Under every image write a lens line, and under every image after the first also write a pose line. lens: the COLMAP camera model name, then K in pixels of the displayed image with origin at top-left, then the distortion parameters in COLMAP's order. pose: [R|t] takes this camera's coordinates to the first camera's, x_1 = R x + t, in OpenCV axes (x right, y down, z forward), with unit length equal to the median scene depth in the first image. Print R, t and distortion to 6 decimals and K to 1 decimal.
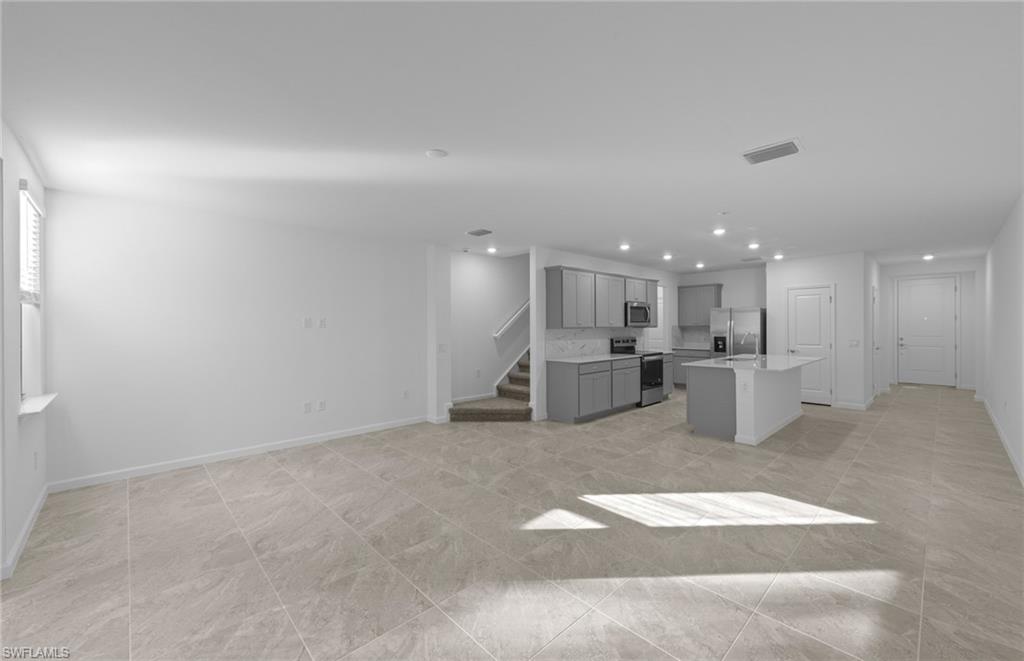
lens RADIAL K [[406.1, 0, 512.0], [0, 406.1, 330.5], [0, 0, 1]] dist [0.007237, -0.000061]
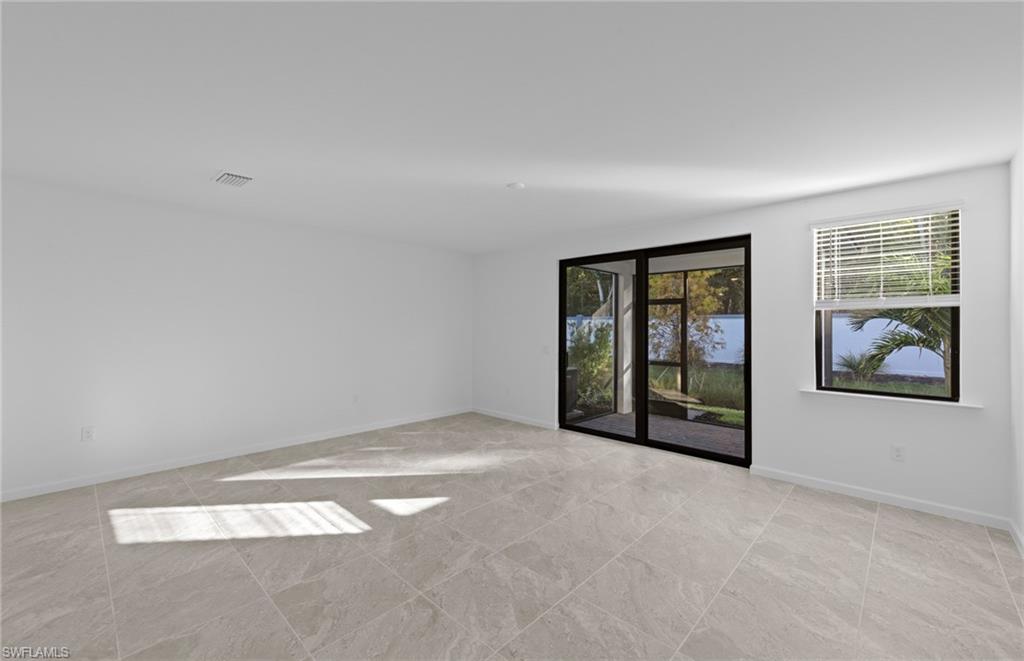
lens RADIAL K [[411.3, 0, 511.1], [0, 411.3, 325.5], [0, 0, 1]] dist [0.006993, 0.000015]
pose [[-0.998514, -0.001420, -0.054484, -0.058510], [-0.001924, 0.999956, 0.009207, -0.015348], [0.054468, 0.009298, -0.998472, 1.247627]]
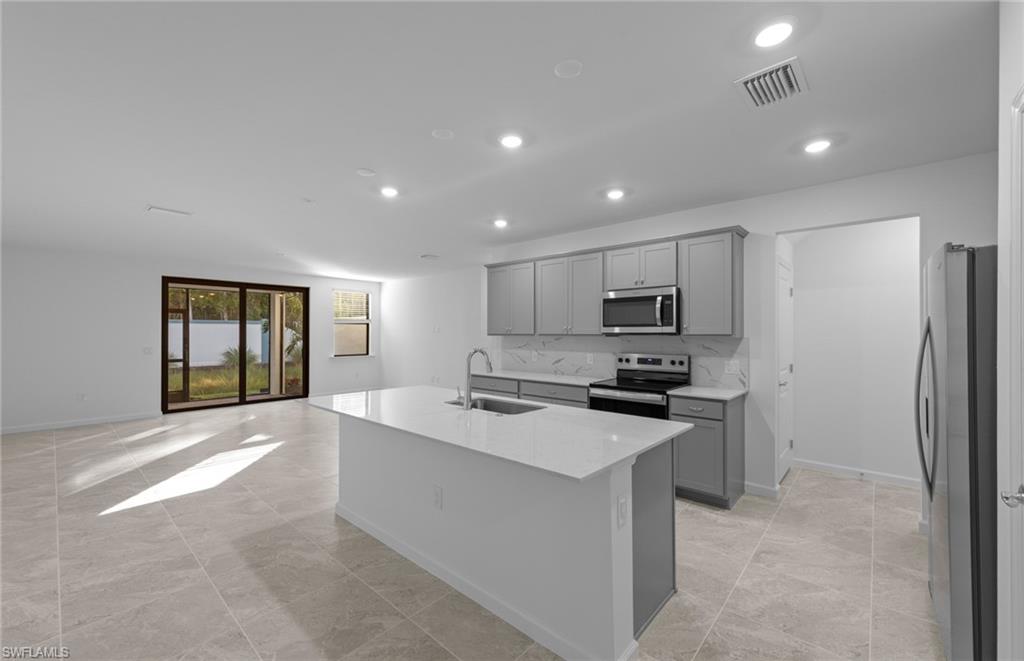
lens RADIAL K [[412.0, 0, 512.0], [0, 412.0, 330.5], [0, 0, 1]] dist [0.008921, 0.000176]
pose [[0.081442, -0.000467, -0.996678, 1.230828], [-0.012840, 0.999916, -0.001518, -0.017268], [0.996595, 0.012921, 0.081429, 1.168847]]
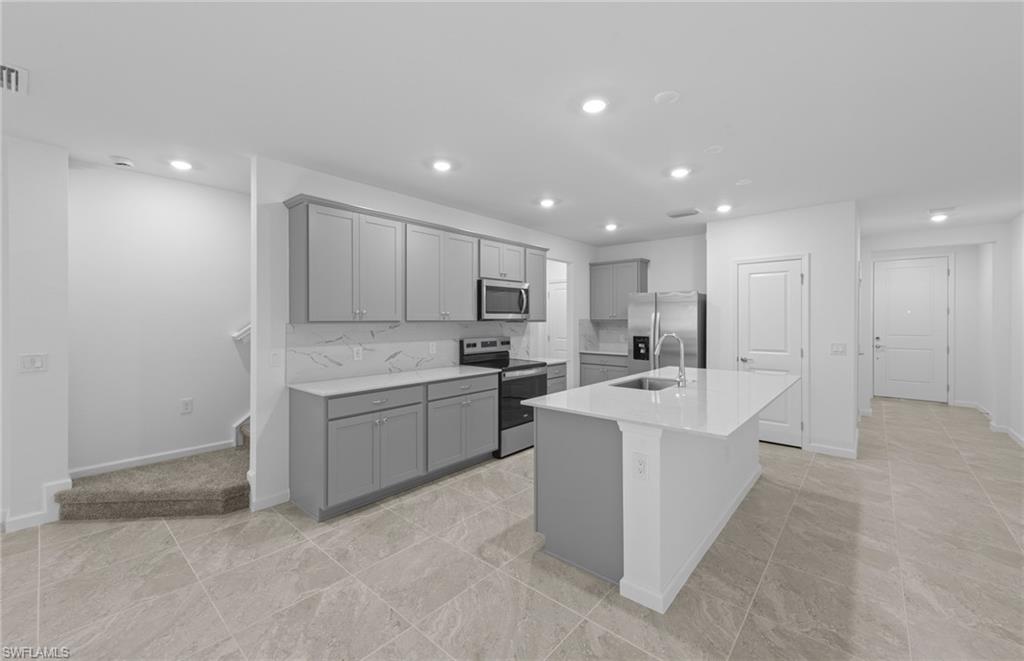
lens RADIAL K [[408.9, 0, 511.7], [0, 408.9, 322.8], [0, 0, 1]] dist [0.005906, -0.000050]
pose [[0.995641, 0.005200, 0.093127, 0.387284], [-0.004955, 0.999984, -0.002860, -0.006368], [-0.093140, 0.002386, 0.995650, 0.575654]]
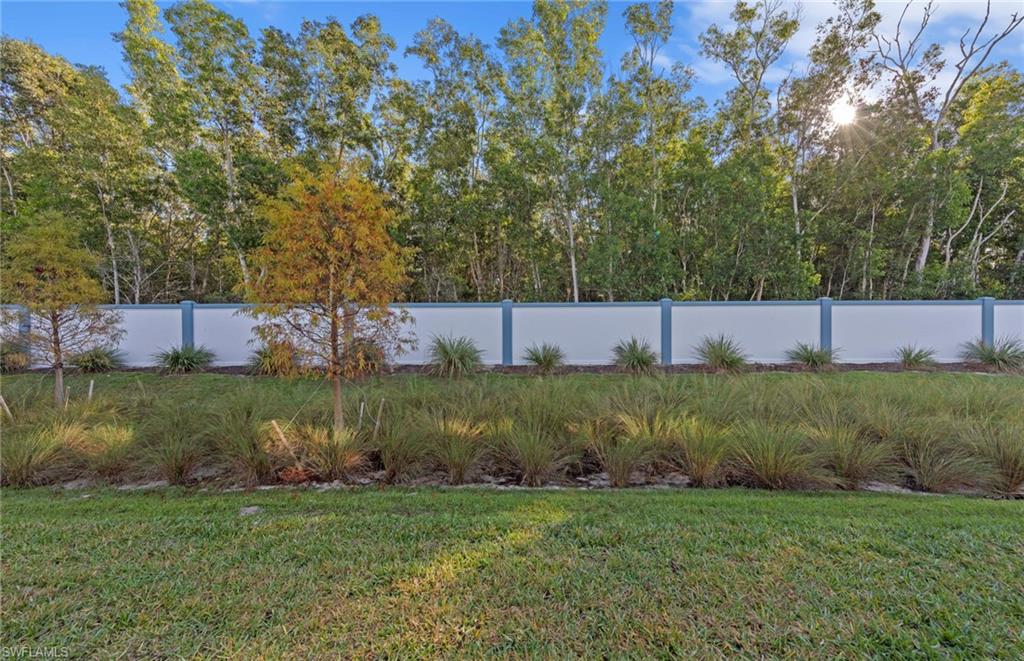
lens RADIAL K [[370.8, 0, 512.0], [0, 370.8, 330.5], [0, 0, 1]] dist [0.000312, 0.000006]
pose [[-0.685003, 0.020040, -0.728265, -0.844570], [0.002029, 0.999670, 0.025599, 0.050208], [0.728538, 0.016058, -0.684817, -0.176307]]
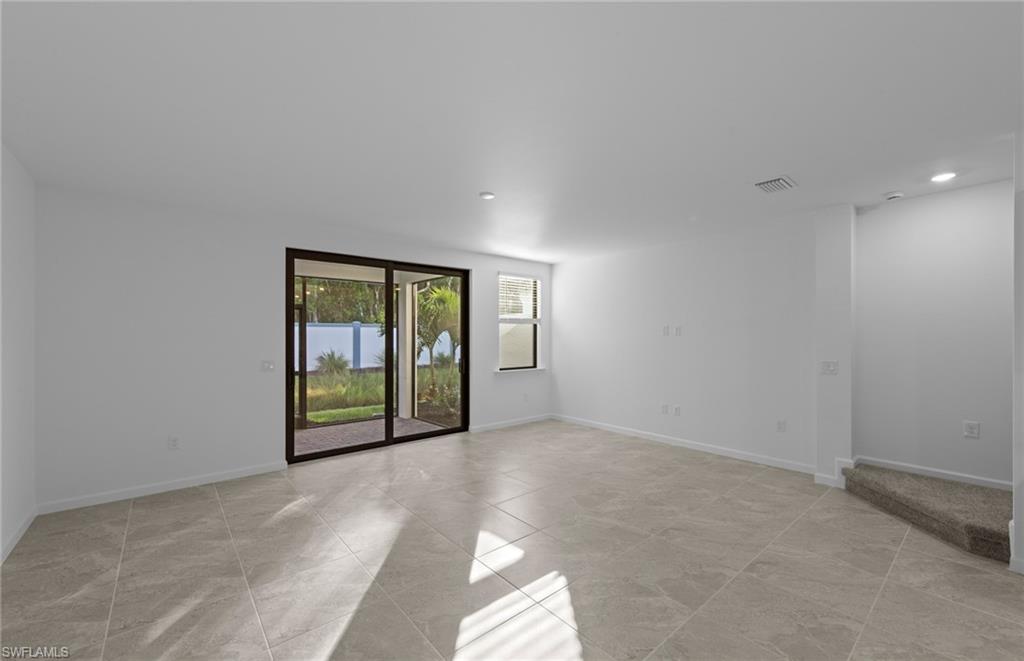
lens RADIAL K [[407.8, 0, 508.9], [0, 407.8, 334.9], [0, 0, 1]] dist [0.009024, -0.000009]
pose [[-0.056793, 0.002595, -0.998383, 0.594575], [-0.009949, 0.999945, 0.003165, -0.006965], [0.998336, 0.010113, -0.056764, 0.636331]]
